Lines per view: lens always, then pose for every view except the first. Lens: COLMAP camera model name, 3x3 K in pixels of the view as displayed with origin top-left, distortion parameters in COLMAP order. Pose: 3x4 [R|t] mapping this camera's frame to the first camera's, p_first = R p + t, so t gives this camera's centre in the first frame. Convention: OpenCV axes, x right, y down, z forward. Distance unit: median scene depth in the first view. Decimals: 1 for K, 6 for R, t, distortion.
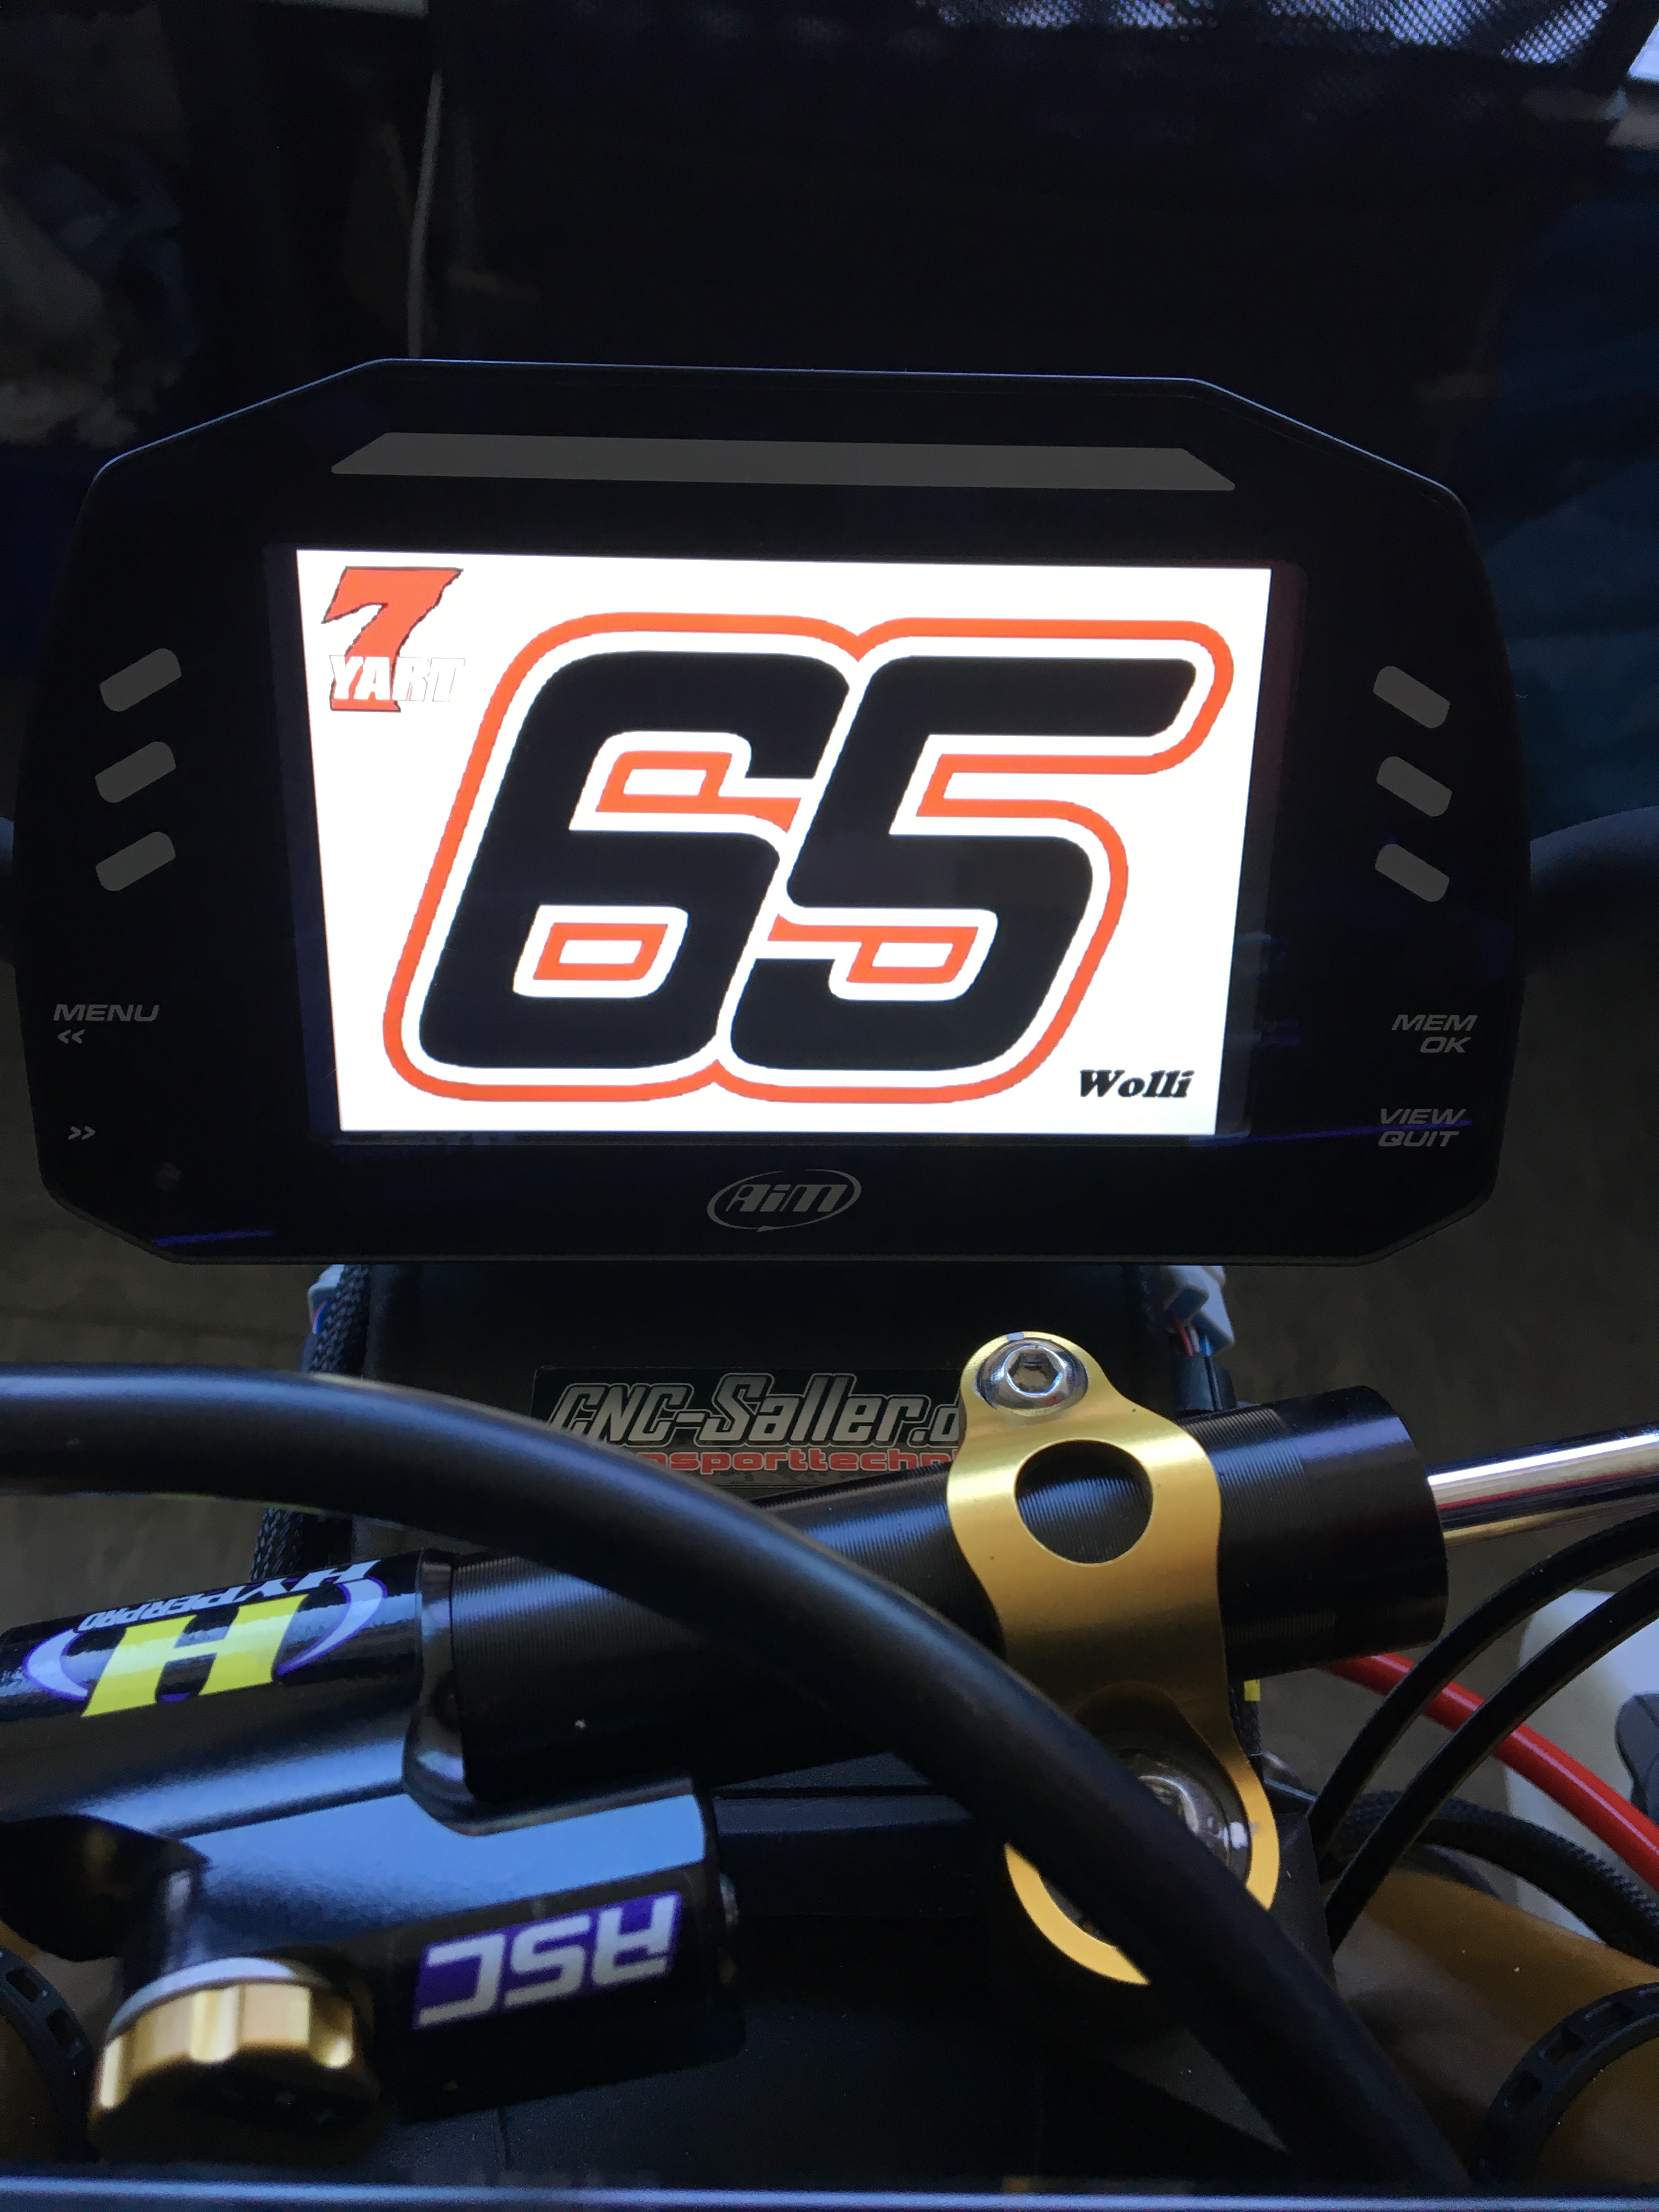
lens RADIAL K [[1878.4, 0, 842.5], [0, 1878.4, 1103.7], [0, 0, 1]] dist [-0.126071, -0.013629]
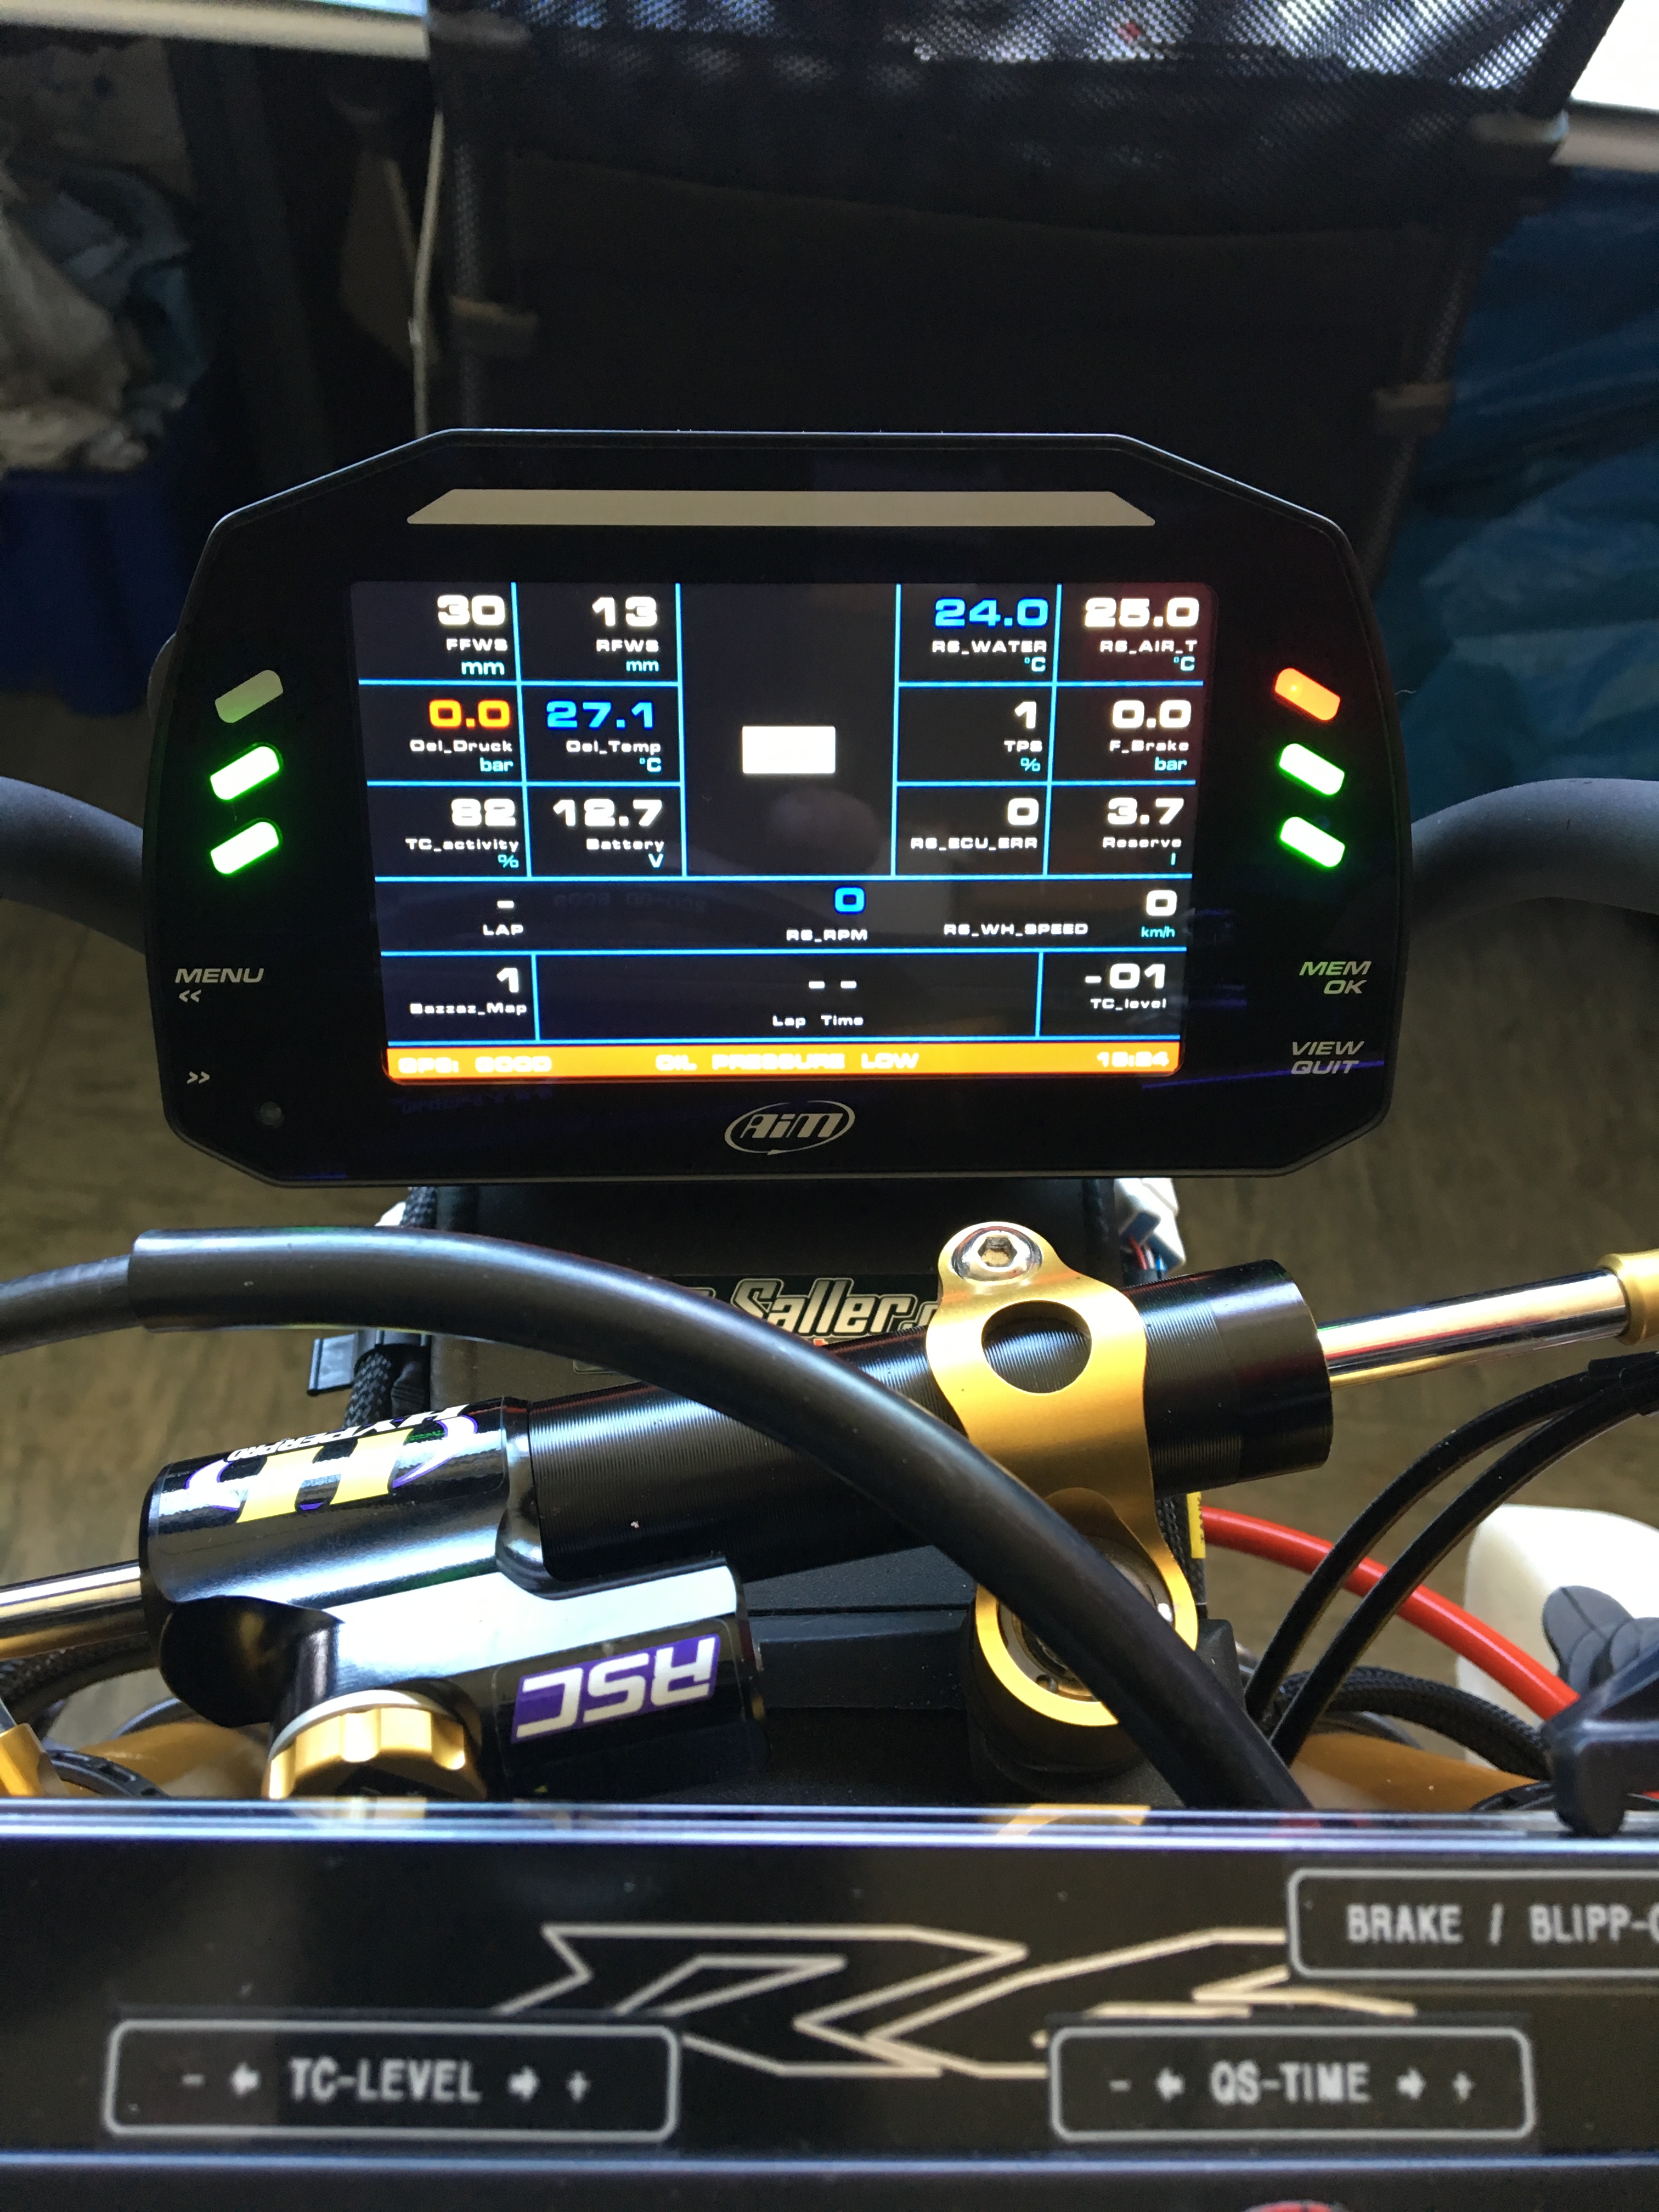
lens RADIAL K [[1878.4, 0, 837.0], [0, 1878.4, 1106.3], [0, 0, 1]] dist [-0.126071, -0.013629]
pose [[0.999879, -0.015387, -0.002196, 0.001618], [0.015385, 0.999881, -0.000899, 0.042378], [0.002210, 0.000865, 0.999997, -0.199313]]
